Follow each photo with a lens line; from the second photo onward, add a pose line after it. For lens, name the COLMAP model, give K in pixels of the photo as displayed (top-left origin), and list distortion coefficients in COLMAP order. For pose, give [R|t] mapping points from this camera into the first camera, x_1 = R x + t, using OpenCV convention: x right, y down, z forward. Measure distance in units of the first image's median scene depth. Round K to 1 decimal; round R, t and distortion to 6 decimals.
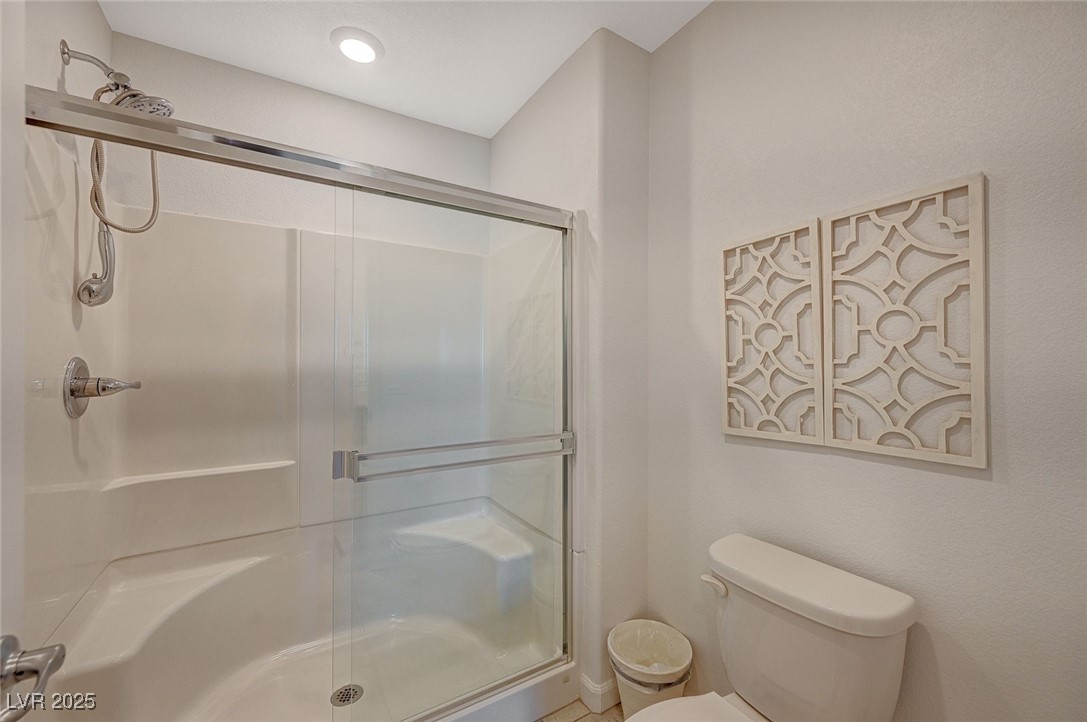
lens RADIAL K [[424.9, 0, 543.5], [0, 424.9, 361.0], [0, 0, 1]] dist [0.000175, 0.000039]
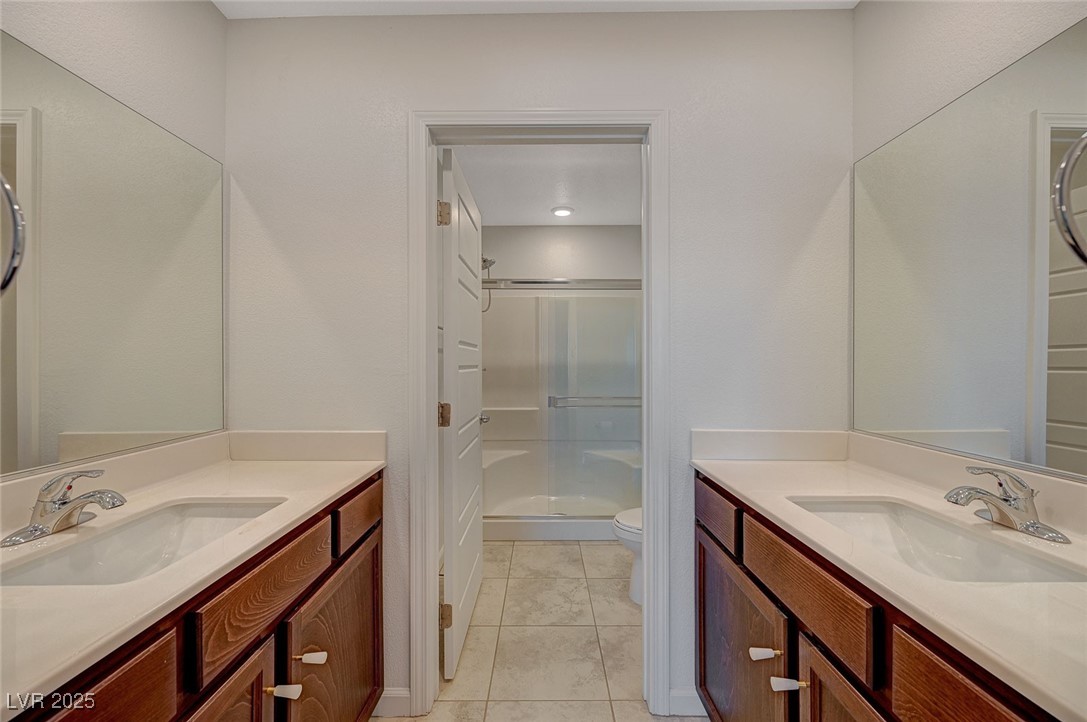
lens RADIAL K [[424.9, 0, 543.5], [0, 424.9, 361.0], [0, 0, 1]] dist [0.000175, 0.000039]
pose [[0.863542, 0.001879, -0.504273, 0.545483], [0.004907, 0.999914, 0.012128, -0.030964], [0.504252, -0.012948, 0.863459, -0.873846]]
